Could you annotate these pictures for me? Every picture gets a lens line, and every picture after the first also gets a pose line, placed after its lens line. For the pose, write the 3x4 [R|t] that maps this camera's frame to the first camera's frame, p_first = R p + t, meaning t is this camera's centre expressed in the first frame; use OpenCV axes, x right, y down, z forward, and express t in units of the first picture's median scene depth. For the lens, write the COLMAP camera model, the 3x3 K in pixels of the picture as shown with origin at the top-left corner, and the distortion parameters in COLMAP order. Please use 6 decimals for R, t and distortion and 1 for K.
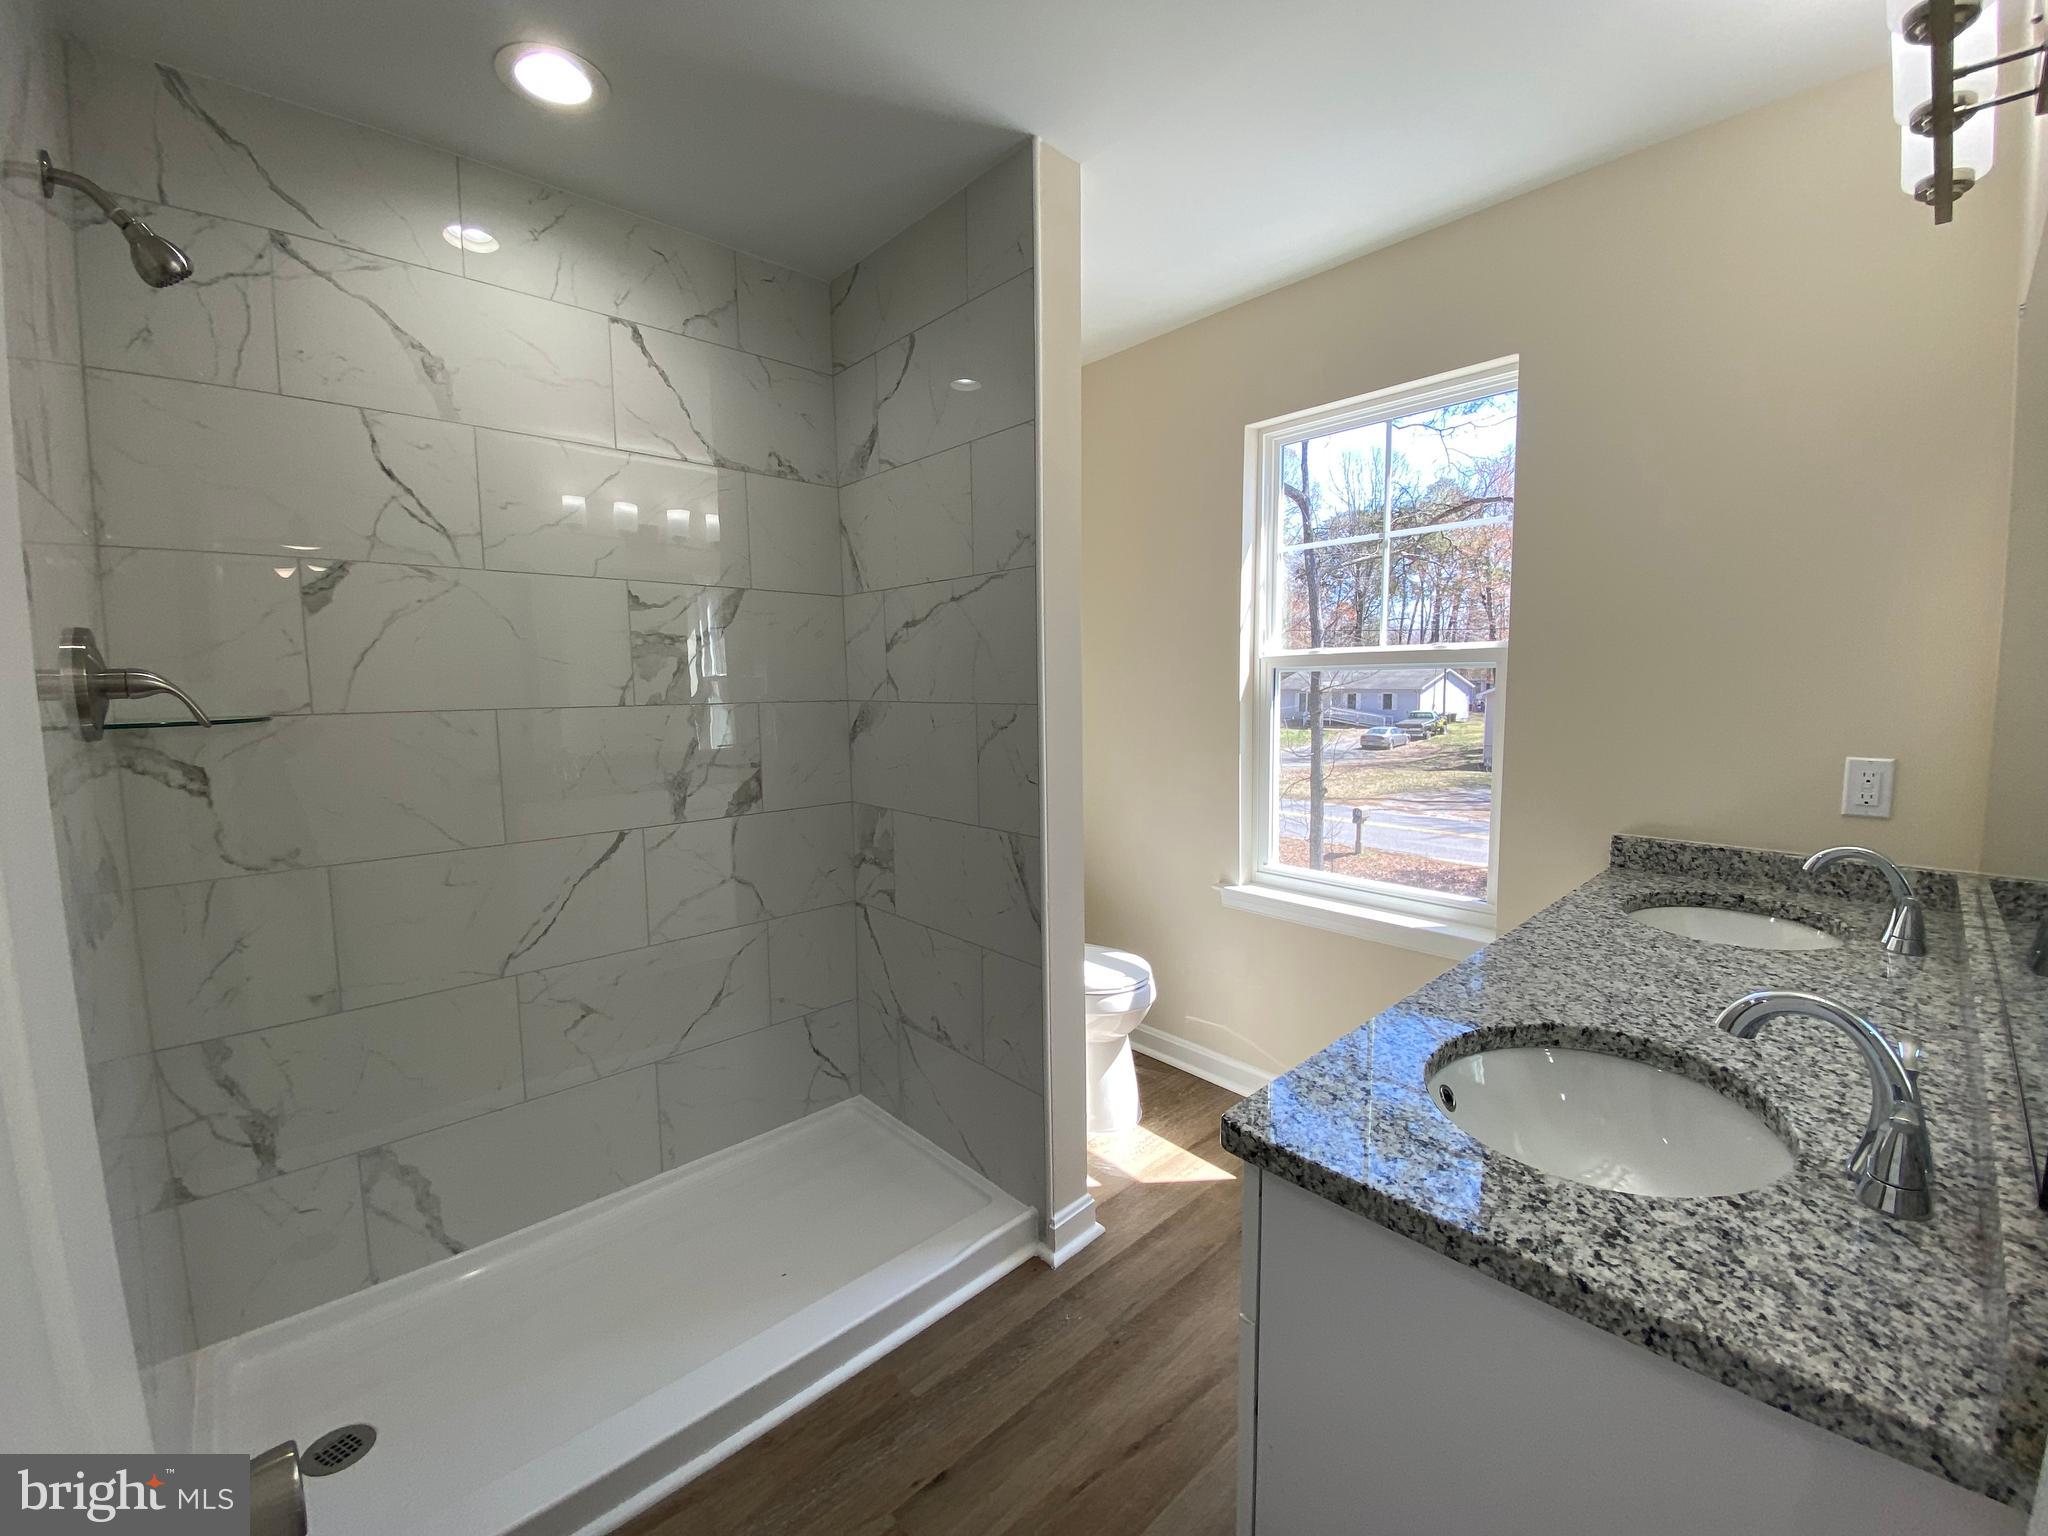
lens RADIAL K [[825.7, 0, 1021.5], [0, 825.7, 758.4], [0, 0, 1]] dist [0.027593, -0.025029]
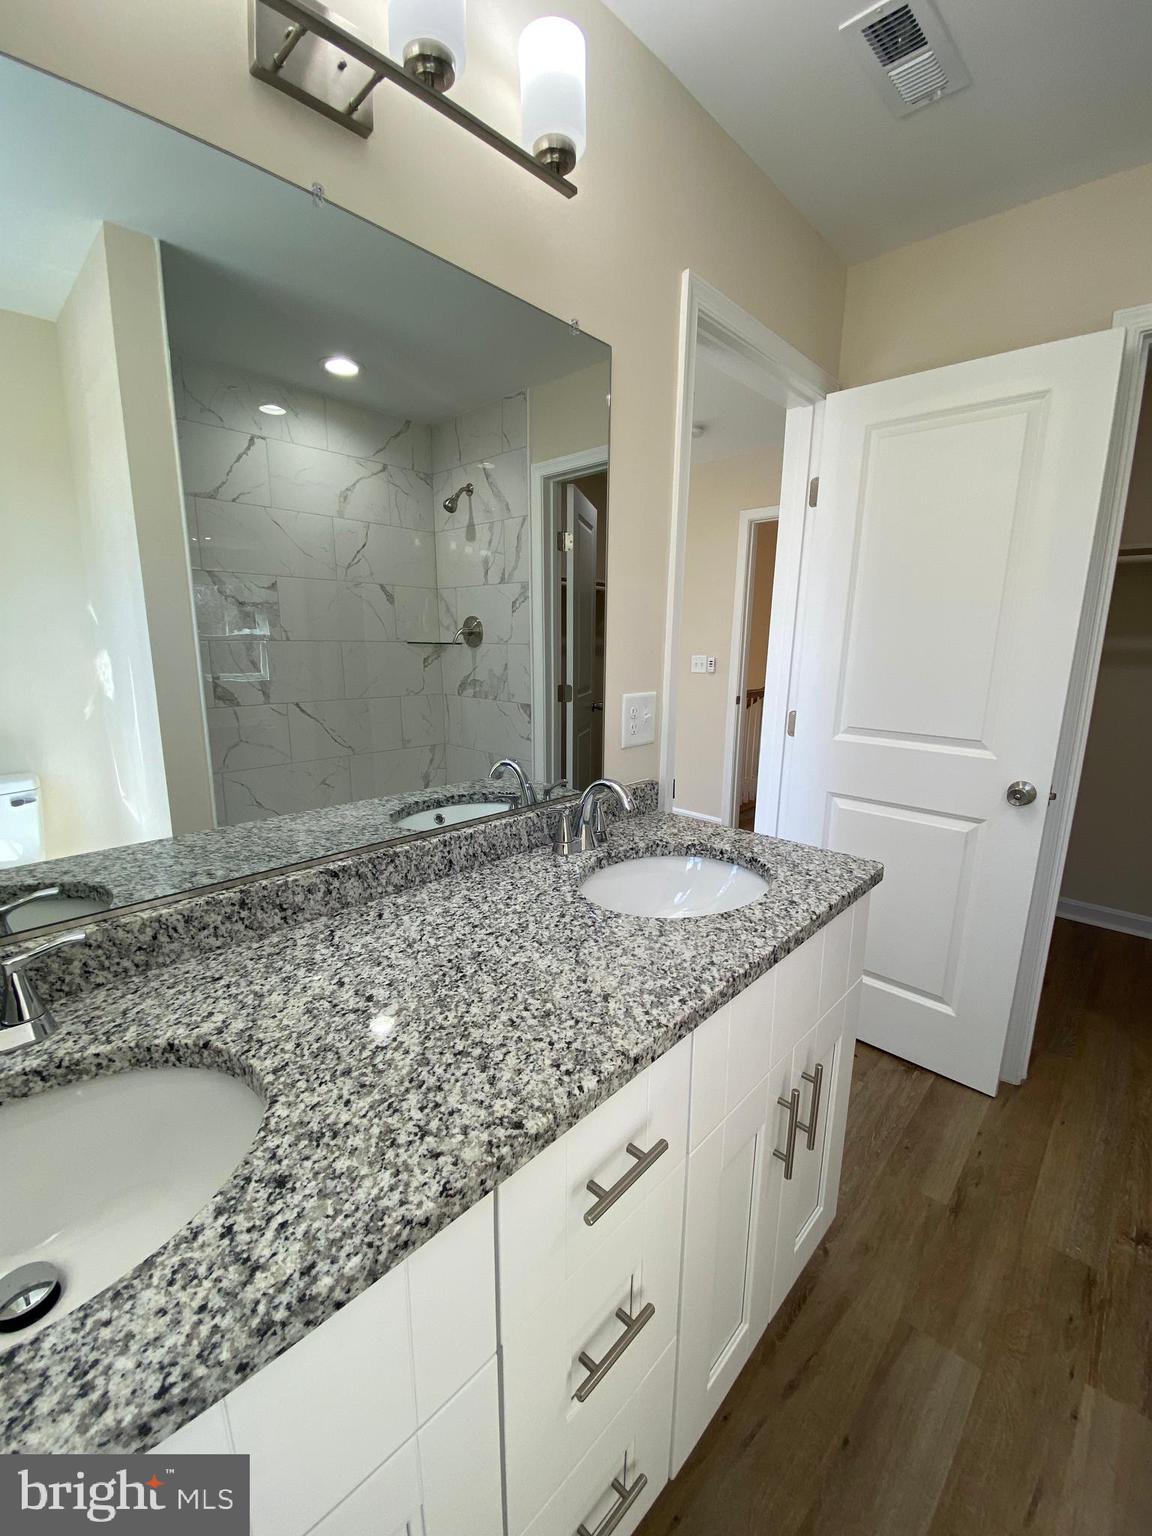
lens RADIAL K [[619.3, 0, 579.4], [0, 619.3, 765.7], [0, 0, 1]] dist [0.027593, -0.025029]
pose [[-0.997324, 0.019803, -0.070370, 0.454855], [-0.001750, 0.955869, 0.293787, -0.083574], [0.073083, 0.293124, -0.953277, 0.994874]]
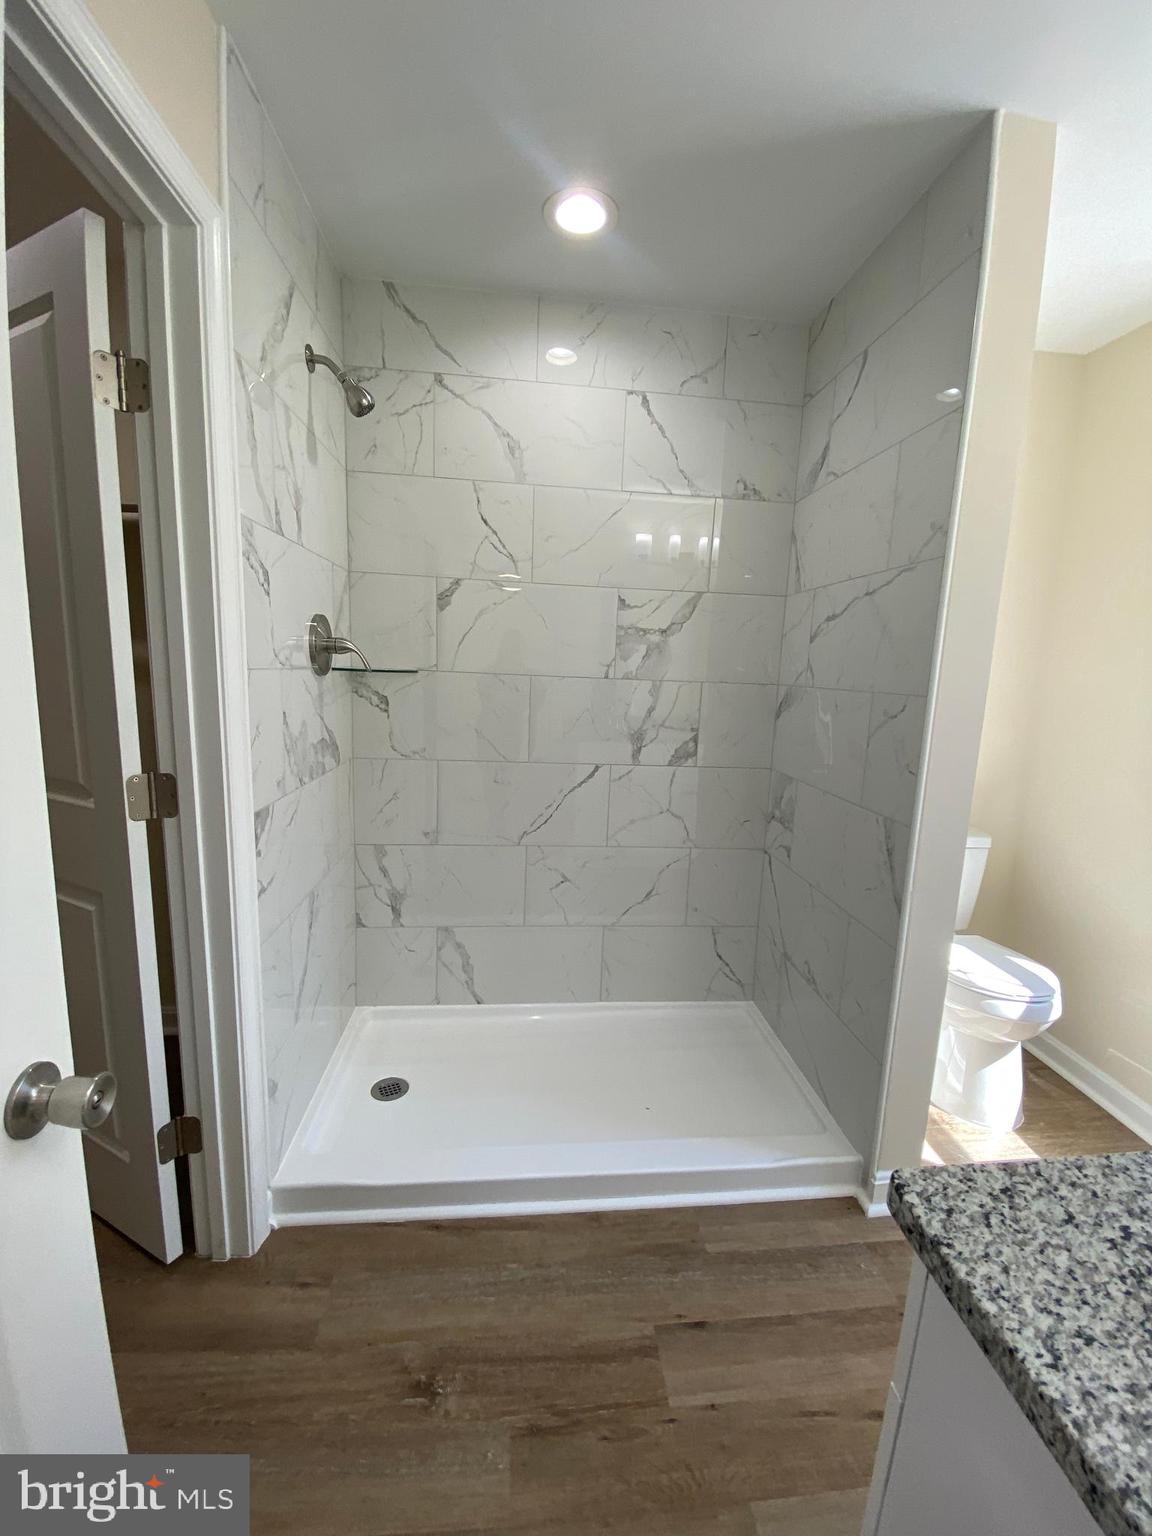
lens RADIAL K [[619.3, 0, 579.4], [0, 619.3, 765.7], [0, 0, 1]] dist [0.027593, -0.025029]
pose [[0.797498, 0.139995, -0.586855, 0.136052], [-0.106810, 0.990102, 0.091043, -0.005803], [0.593792, -0.009924, 0.804557, 0.127820]]
